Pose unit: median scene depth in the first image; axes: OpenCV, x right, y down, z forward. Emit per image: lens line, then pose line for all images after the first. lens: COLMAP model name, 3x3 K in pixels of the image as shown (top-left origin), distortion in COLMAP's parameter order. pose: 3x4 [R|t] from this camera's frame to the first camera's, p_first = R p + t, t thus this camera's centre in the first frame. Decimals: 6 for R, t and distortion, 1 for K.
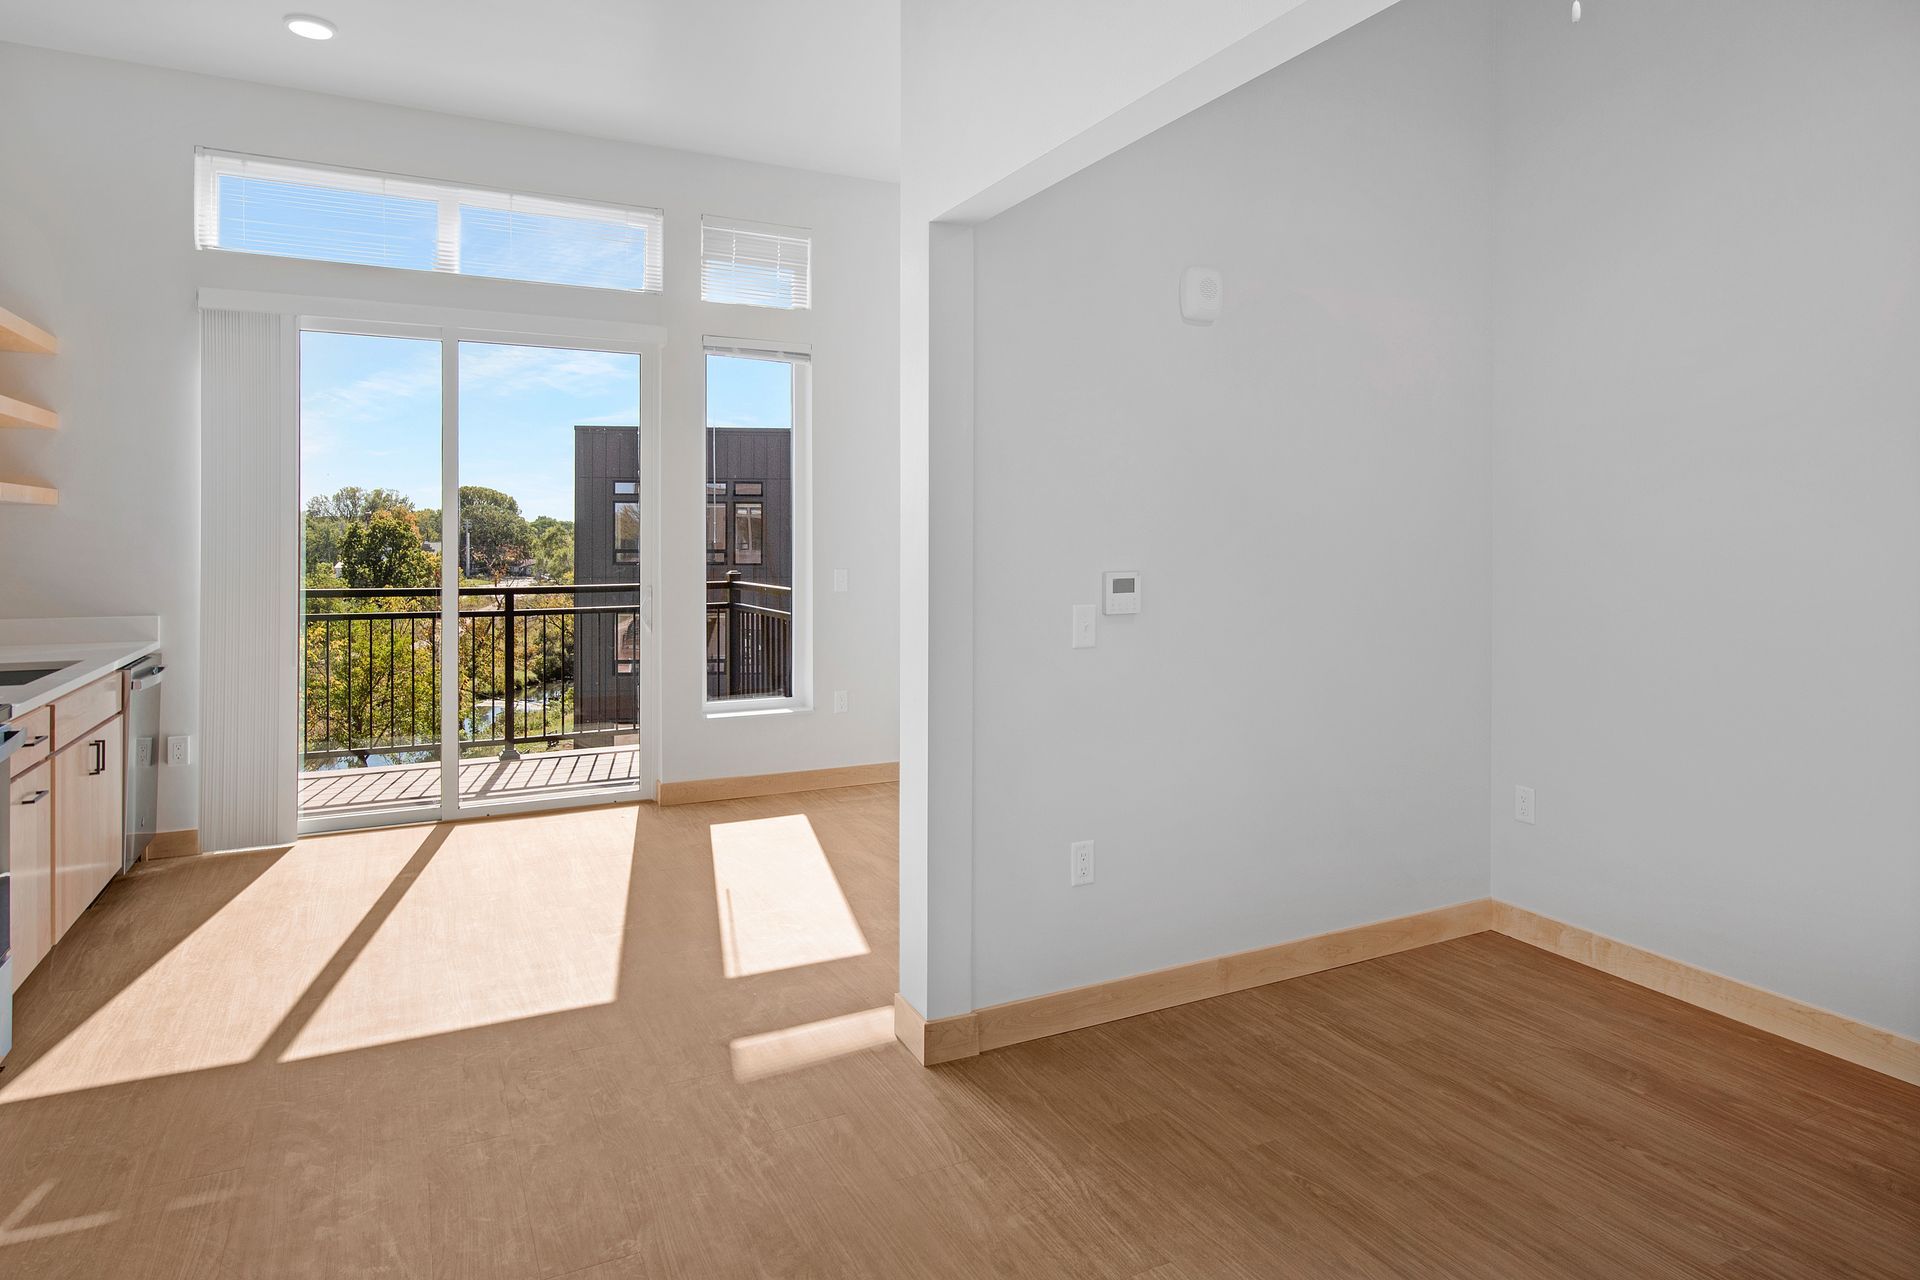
lens RADIAL K [[1118.5, 0, 965.4], [0, 1118.5, 537.2], [0, 0, 1]] dist [0.001274, 0.000595]
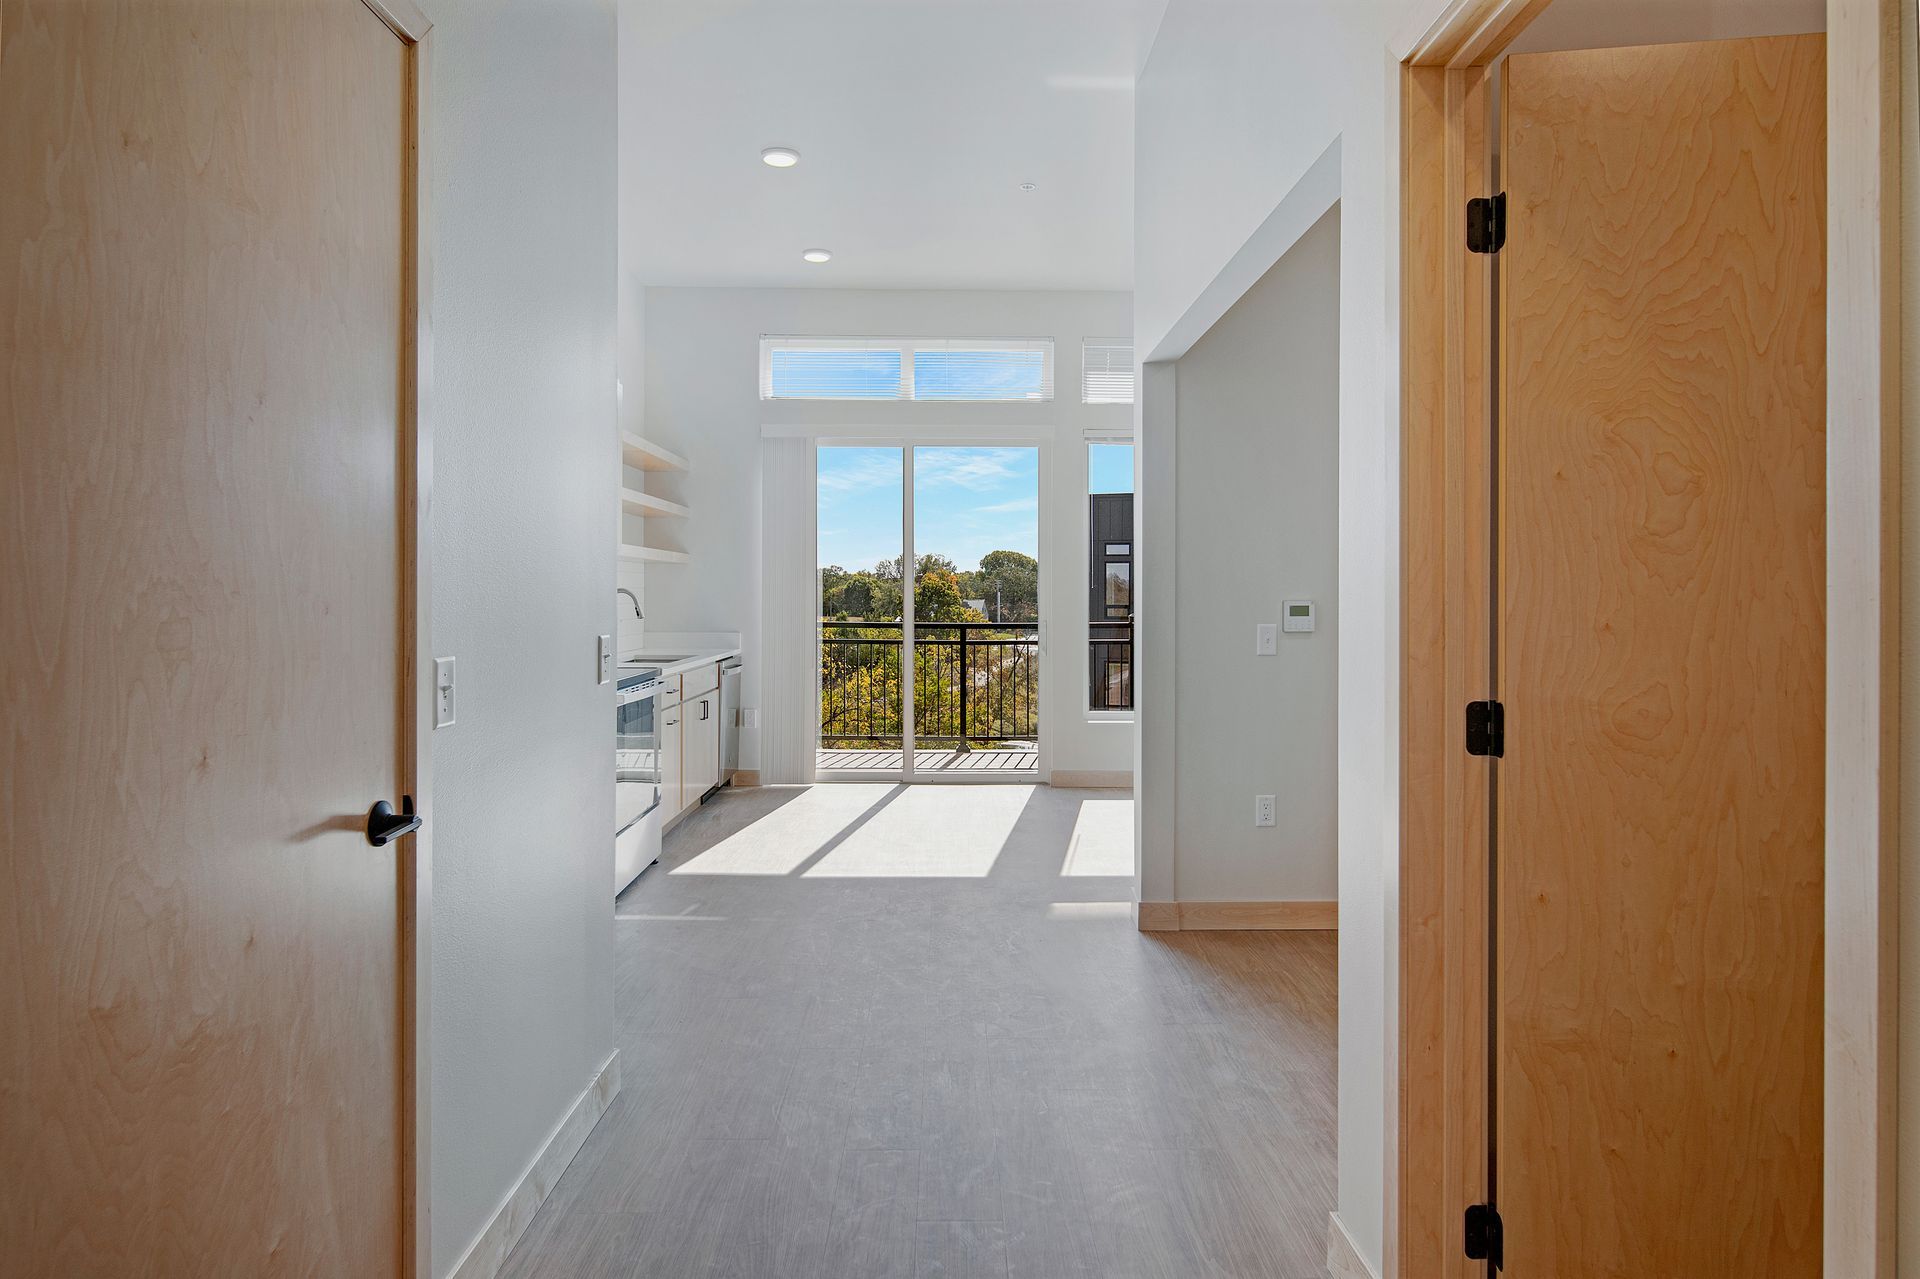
lens RADIAL K [[1089.2, 0, 969.4], [0, 1089.2, 592.6], [0, 0, 1]] dist [0.000039, 0.000974]
pose [[0.901658, 0.000704, -0.432449, 0.192807], [-0.002362, 0.999992, -0.003296, 0.014446], [0.432444, 0.003993, 0.901652, -0.202136]]
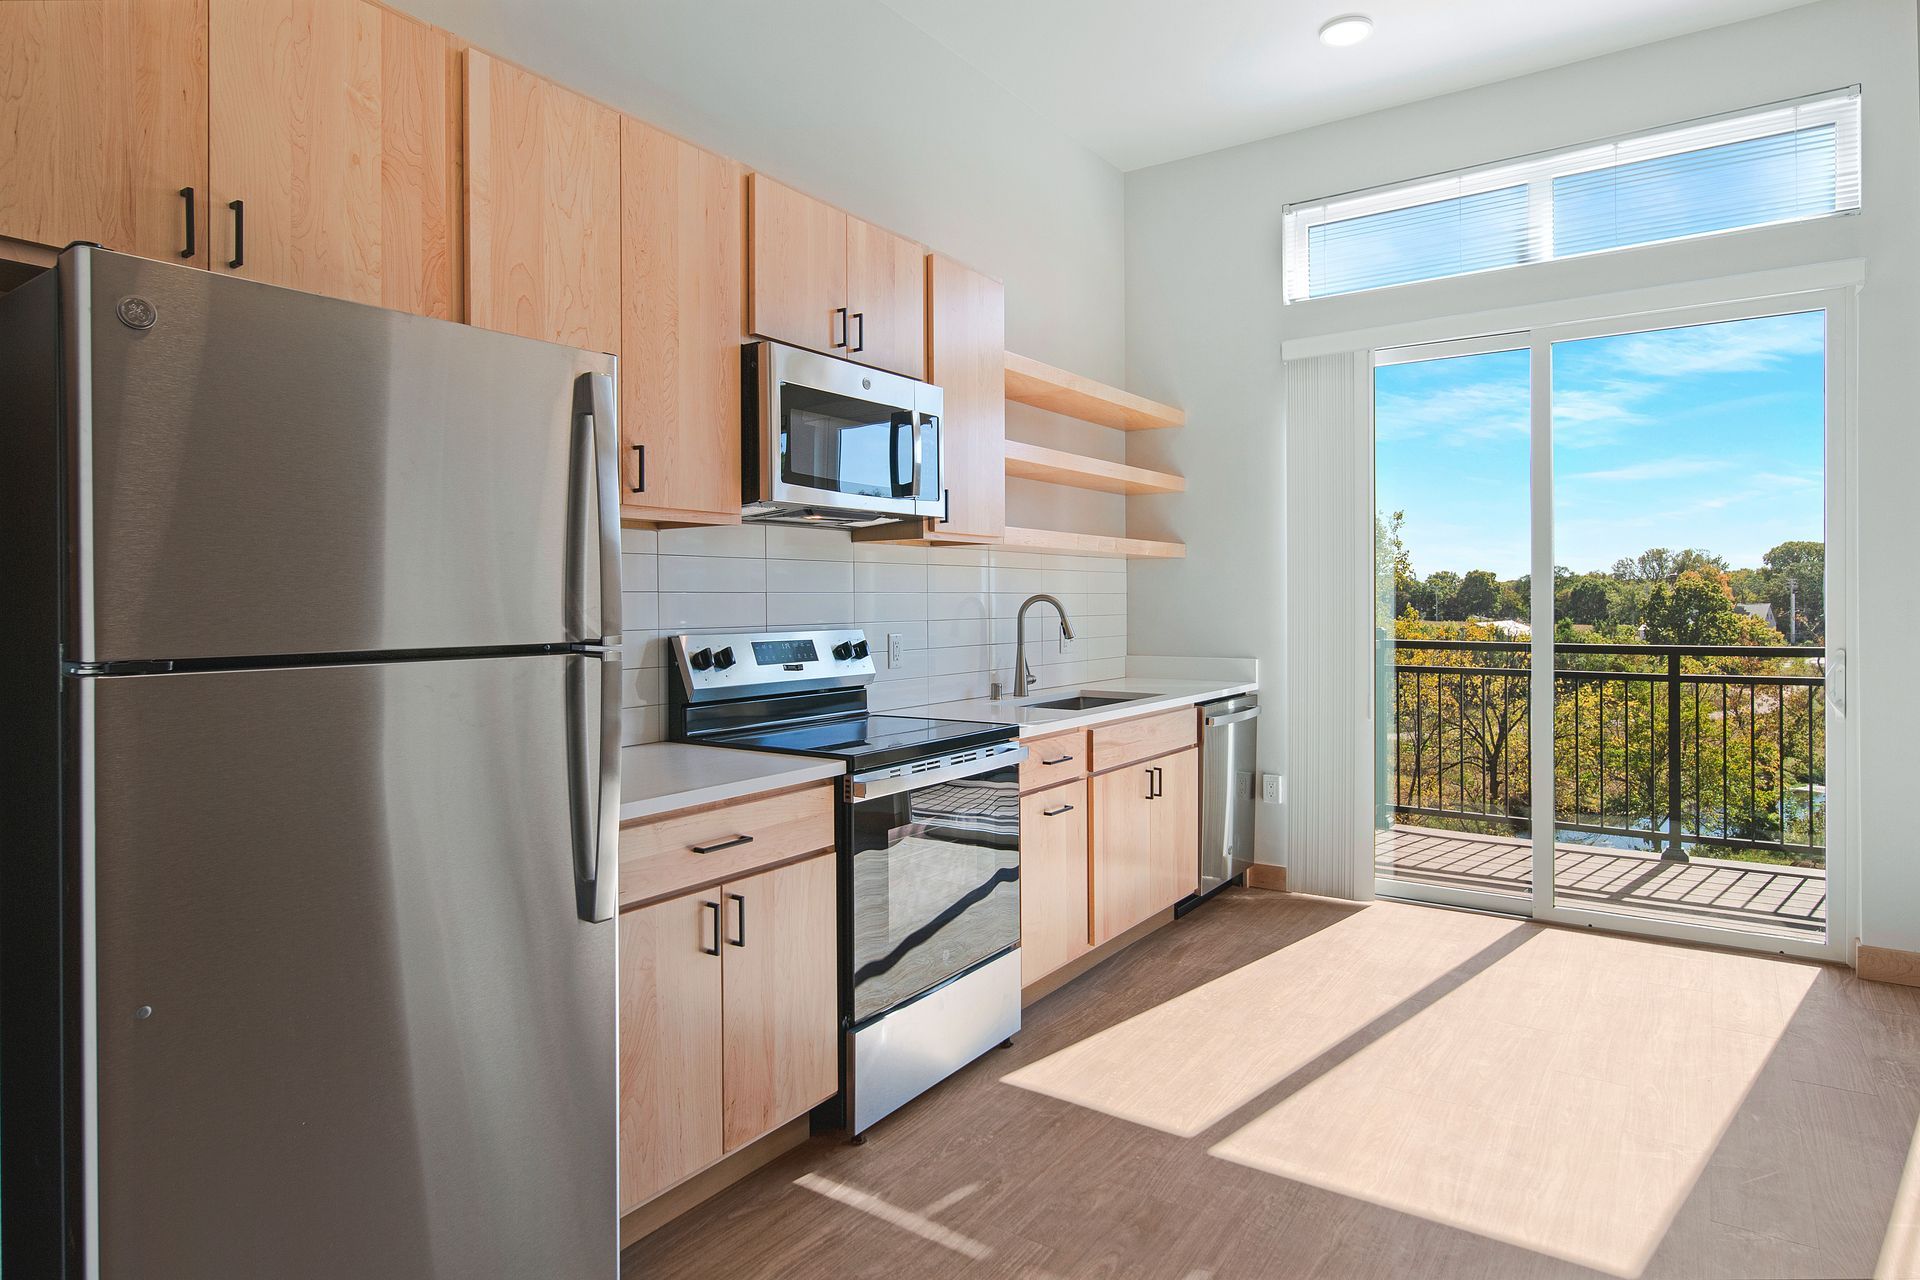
lens RADIAL K [[1087.1, 0, 962.2], [0, 1087.1, 608.3], [0, 0, 1]] dist [-0.003645, 0.000519]
pose [[0.476188, 0.000738, -0.879343, 0.041917], [0.005783, 0.999975, 0.003970, 0.013274], [0.879325, -0.006976, 0.476172, 0.213602]]
